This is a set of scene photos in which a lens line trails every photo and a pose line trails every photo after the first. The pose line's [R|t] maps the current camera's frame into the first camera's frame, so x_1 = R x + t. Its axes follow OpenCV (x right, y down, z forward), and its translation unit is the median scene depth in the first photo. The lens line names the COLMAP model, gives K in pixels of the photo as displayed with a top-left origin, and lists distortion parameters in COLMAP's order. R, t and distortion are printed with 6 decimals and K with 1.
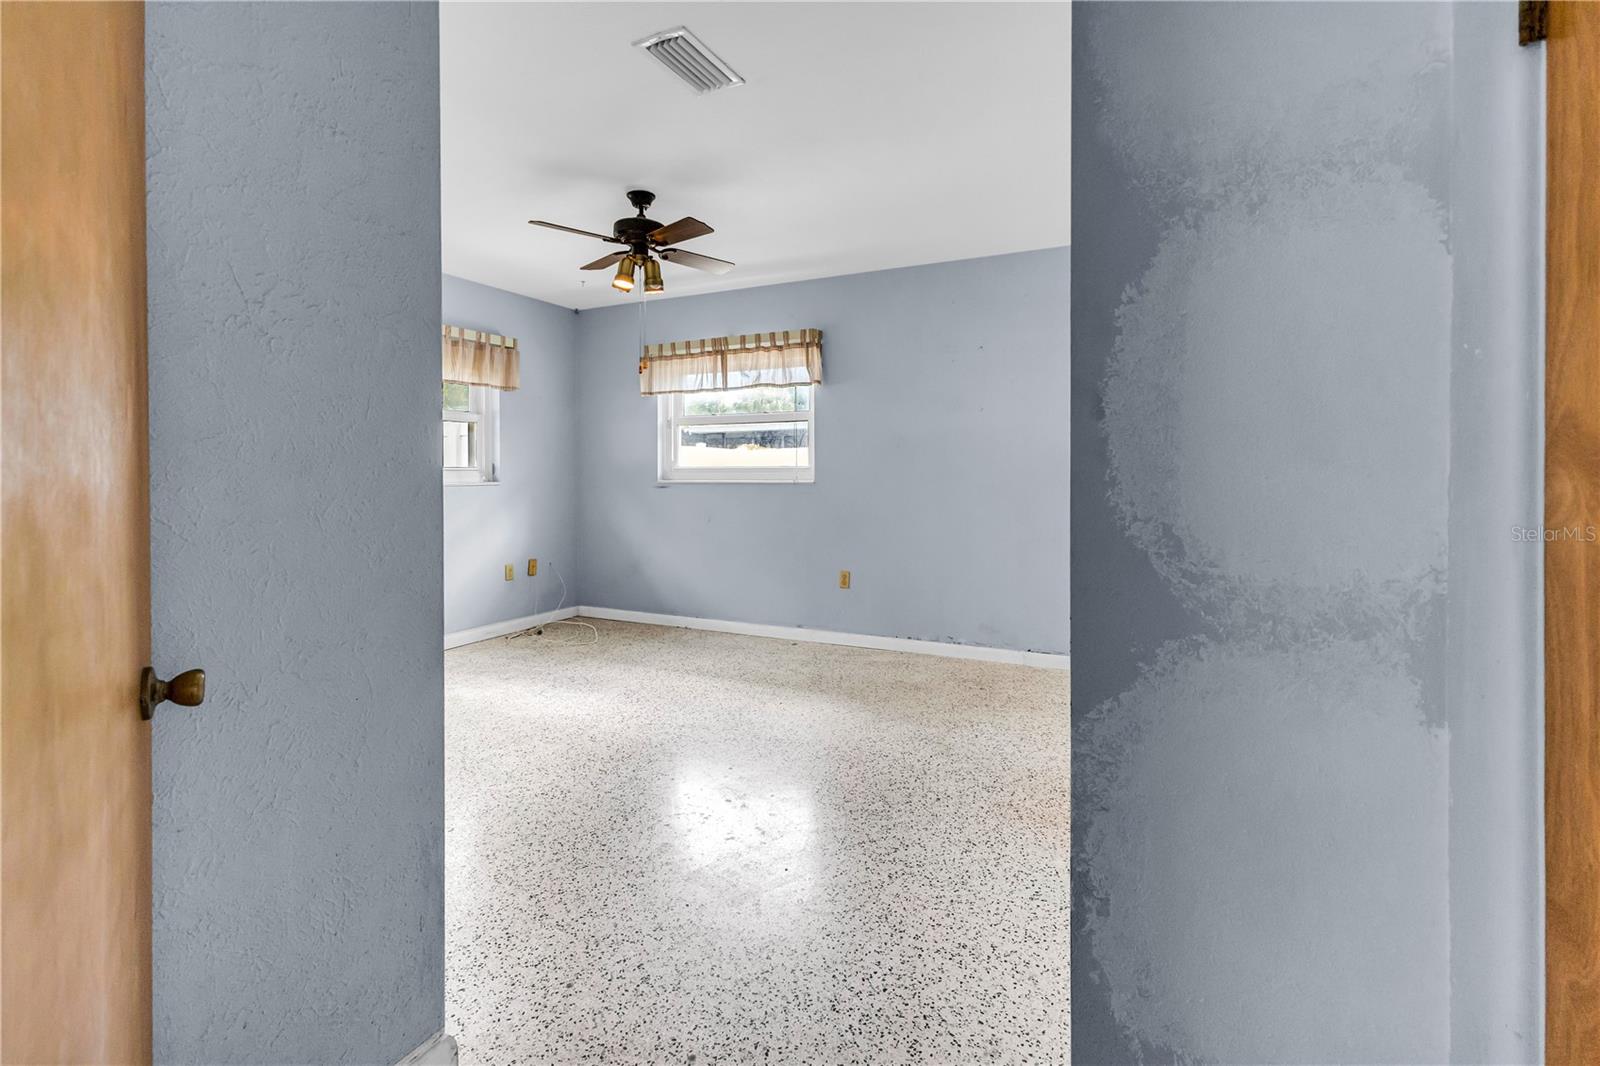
lens RADIAL K [[705.1, 0, 804.3], [0, 705.1, 469.2], [0, 0, 1]] dist [0.001025, -0.000130]
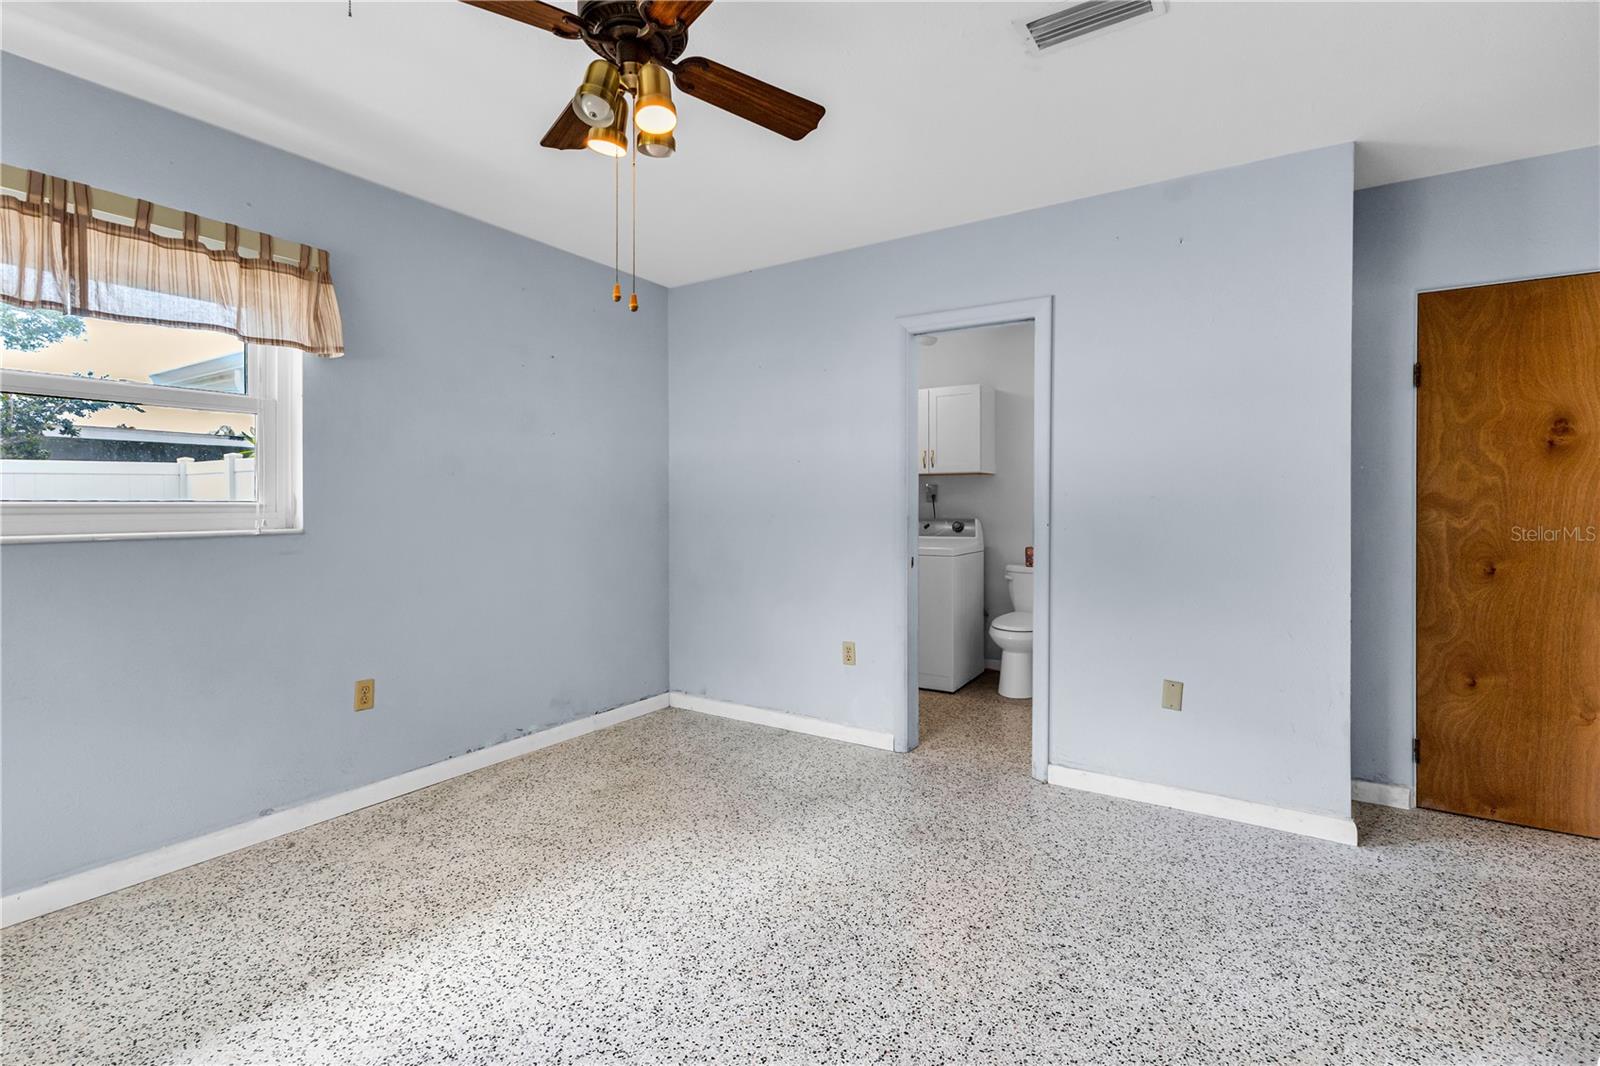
lens RADIAL K [[722.4, 0, 785.0], [0, 722.4, 507.4], [0, 0, 1]] dist [0.015098, -0.004355]
pose [[0.165455, 0.000343, 0.986217, -0.469607], [0.000114, 1.000000, -0.000367, 0.000034], [-0.986217, 0.000173, 0.165454, 0.537129]]
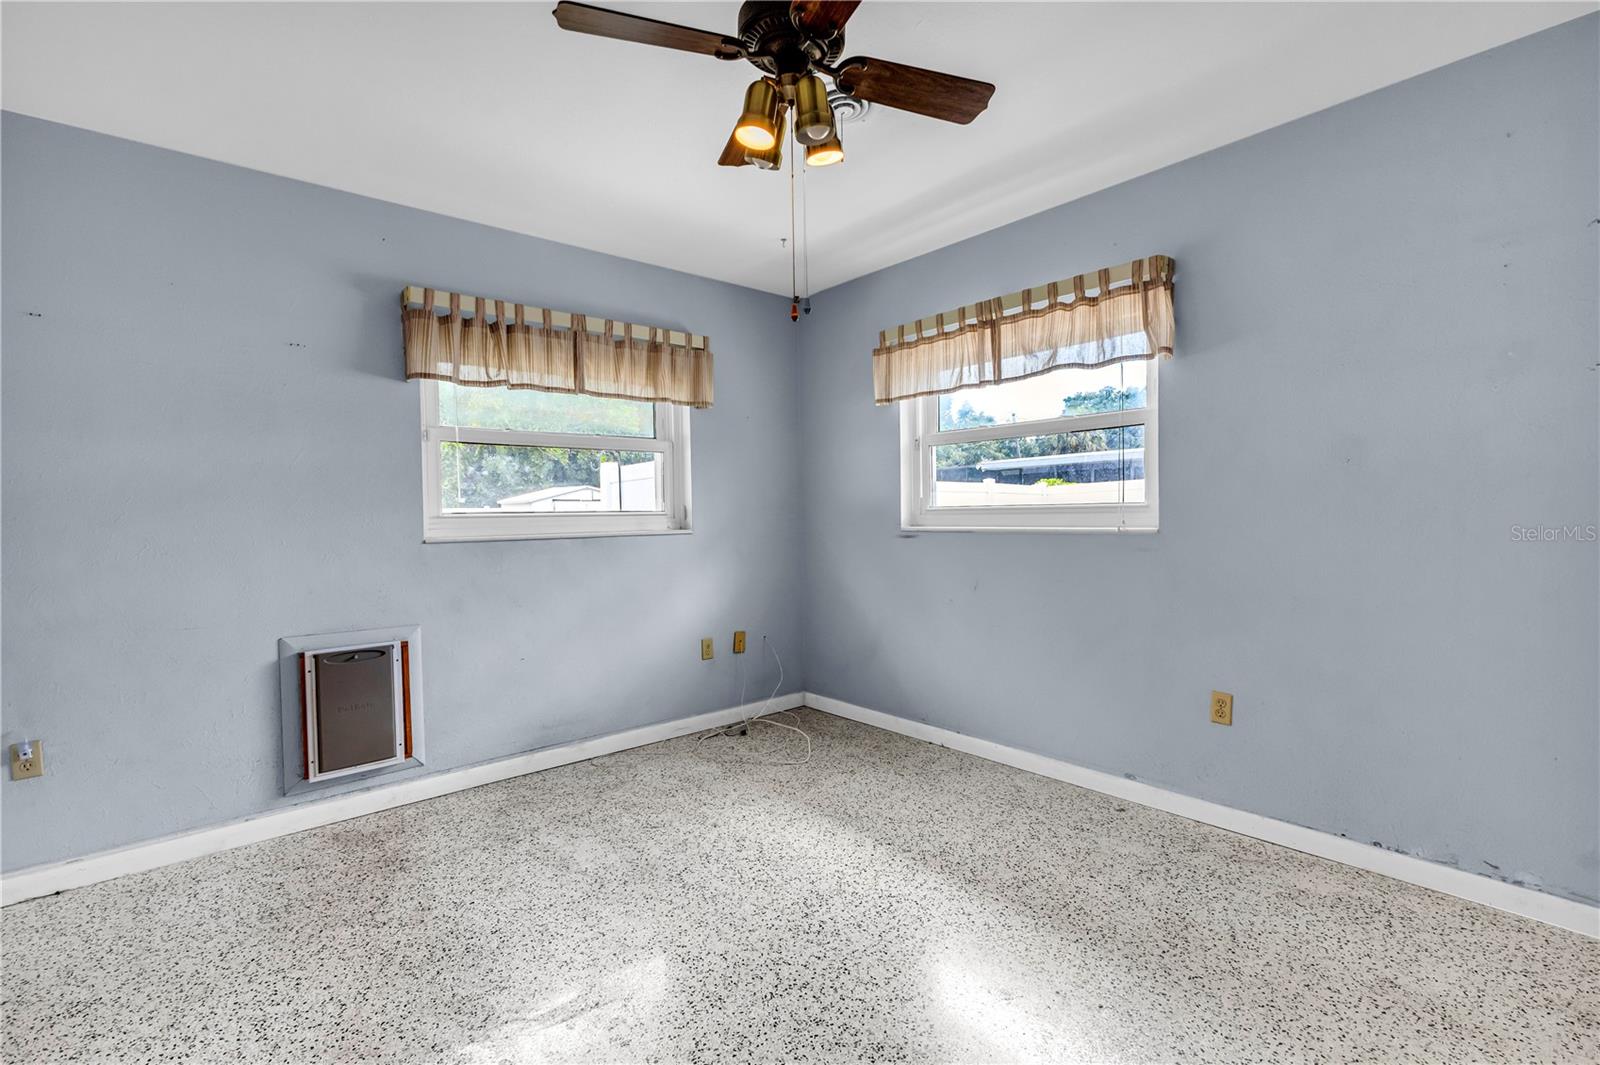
lens RADIAL K [[709.4, 0, 800.0], [0, 709.4, 528.6], [0, 0, 1]] dist [0.002245, -0.001102]
pose [[0.913207, -0.001096, -0.407494, -0.016292], [0.011931, 0.999640, 0.024048, -0.000249], [0.407320, -0.026823, 0.912891, 0.355510]]
